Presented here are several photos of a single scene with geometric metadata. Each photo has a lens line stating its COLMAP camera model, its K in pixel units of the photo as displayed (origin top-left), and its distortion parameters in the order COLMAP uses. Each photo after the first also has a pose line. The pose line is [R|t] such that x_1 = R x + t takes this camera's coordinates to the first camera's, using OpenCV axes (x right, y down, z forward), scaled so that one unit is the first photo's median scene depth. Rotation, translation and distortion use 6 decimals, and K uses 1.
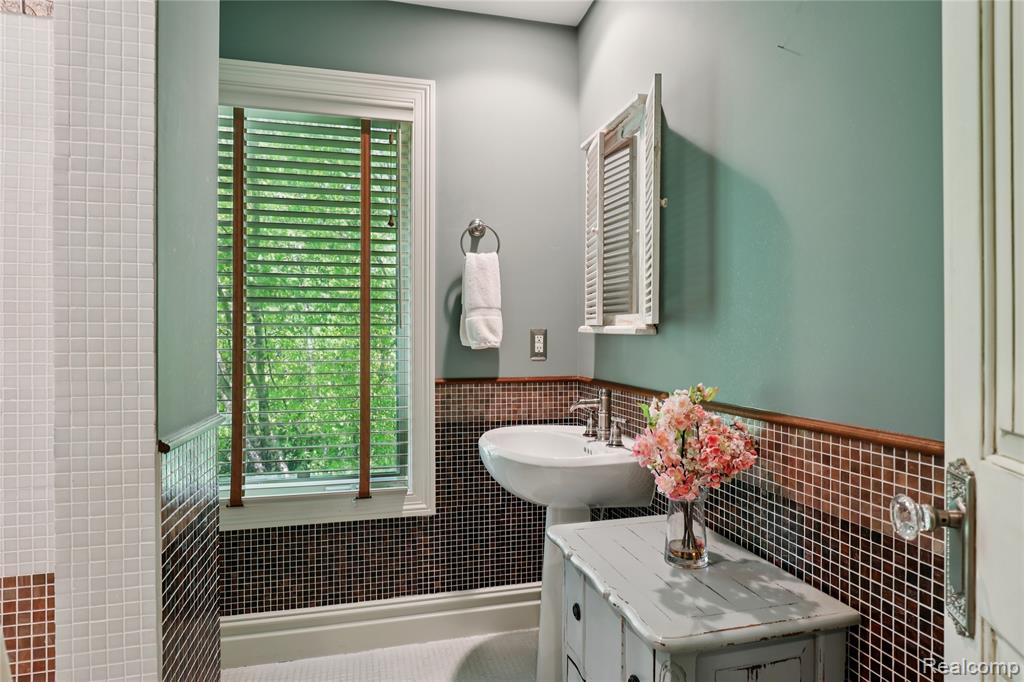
lens RADIAL K [[595.5, 0, 507.1], [0, 595.5, 342.2], [0, 0, 1]] dist [-0.005396, -0.000094]
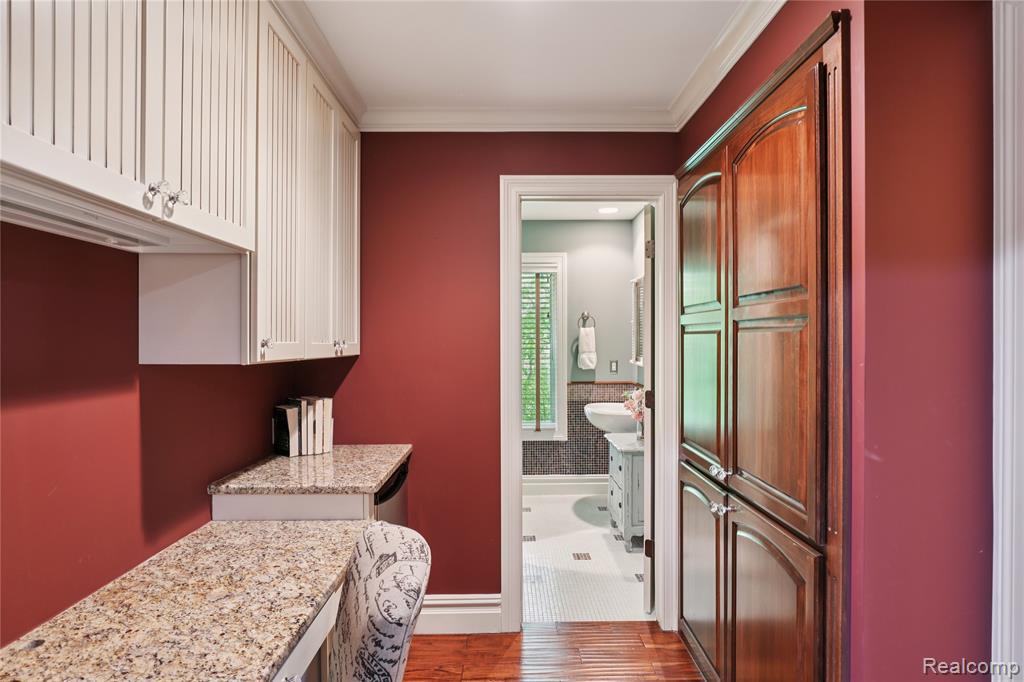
lens RADIAL K [[595.5, 0, 513.2], [0, 595.5, 342.5], [0, 0, 1]] dist [-0.005396, -0.000094]
pose [[0.971640, -0.003085, -0.236446, 0.223950], [0.003458, 0.999993, 0.001164, -0.095794], [0.236441, -0.001949, 0.971644, -1.303295]]
